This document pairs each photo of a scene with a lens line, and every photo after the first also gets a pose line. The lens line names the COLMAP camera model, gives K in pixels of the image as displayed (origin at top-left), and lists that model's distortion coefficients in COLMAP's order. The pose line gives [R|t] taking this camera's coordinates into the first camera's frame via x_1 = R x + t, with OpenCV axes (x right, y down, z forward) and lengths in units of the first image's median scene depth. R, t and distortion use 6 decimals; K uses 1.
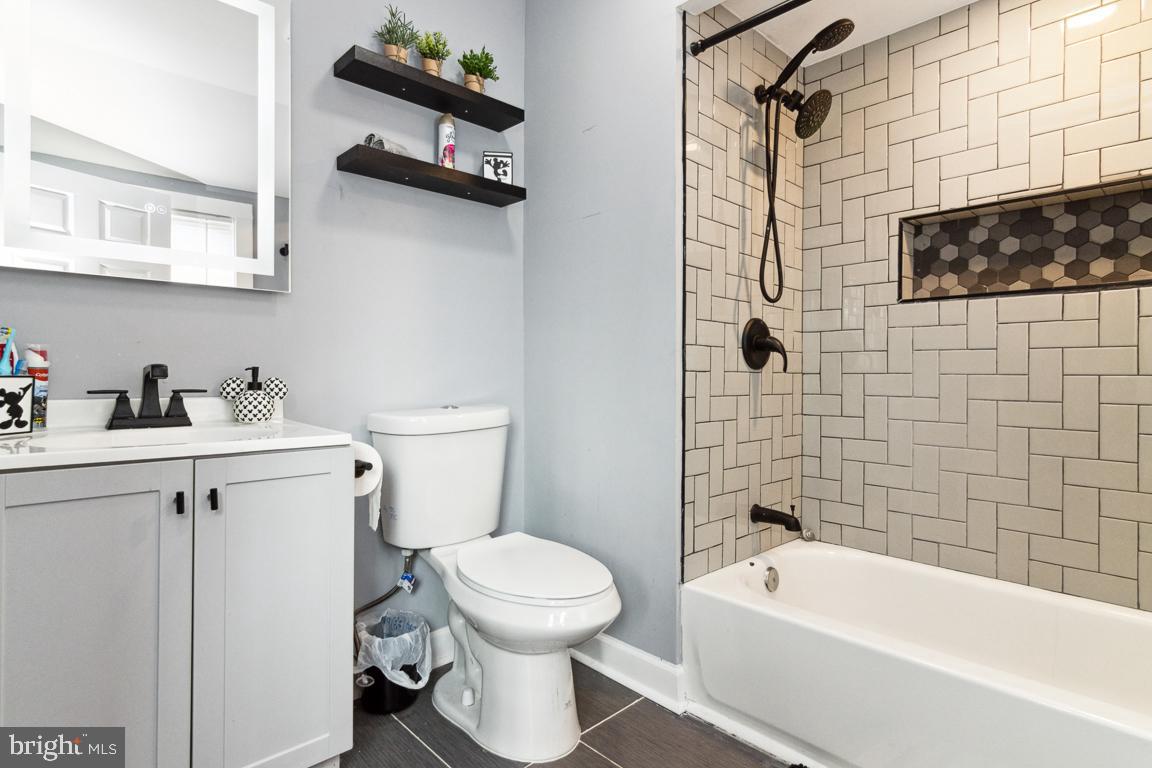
lens RADIAL K [[603.8, 0, 574.5], [0, 603.8, 368.2], [0, 0, 1]] dist [-0.003706, 0.000066]
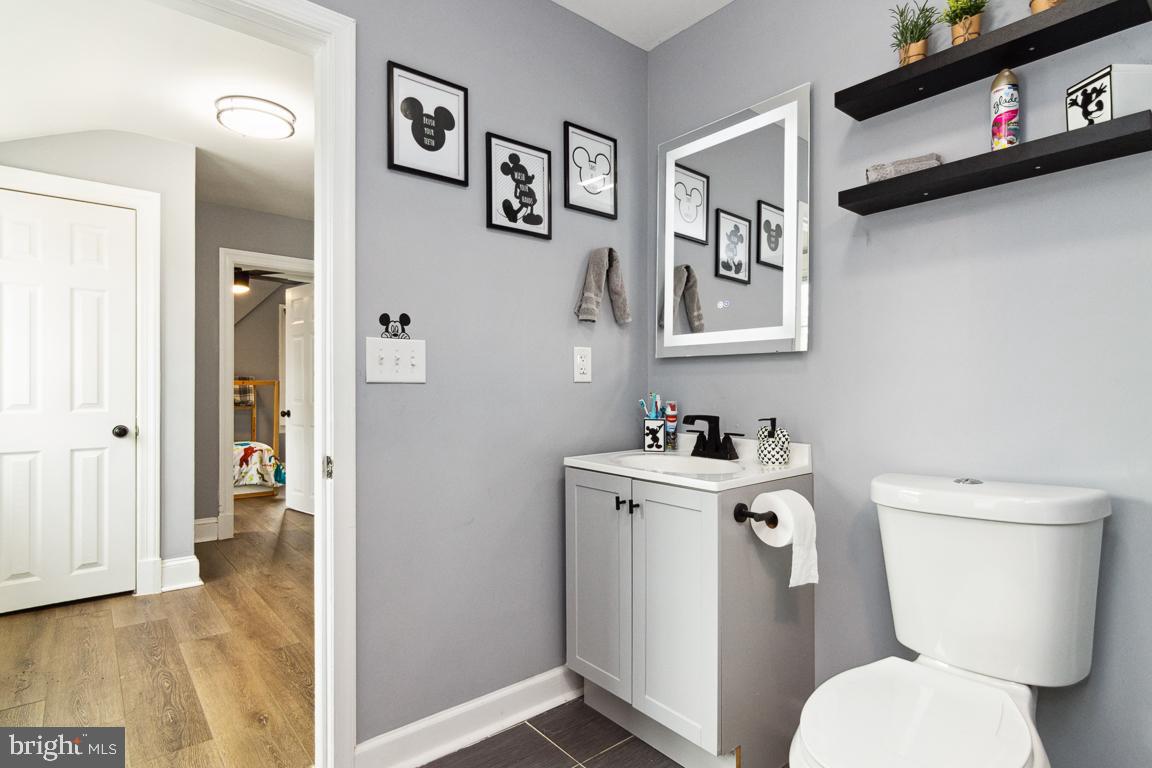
lens RADIAL K [[592.2, 0, 574.8], [0, 592.2, 389.6], [0, 0, 1]] dist [0.000282, 0.000495]
pose [[-0.062947, -0.002095, -0.998015, 0.713694], [0.003830, 0.999990, -0.002340, -0.061217], [0.998010, -0.003970, -0.062938, 0.734499]]
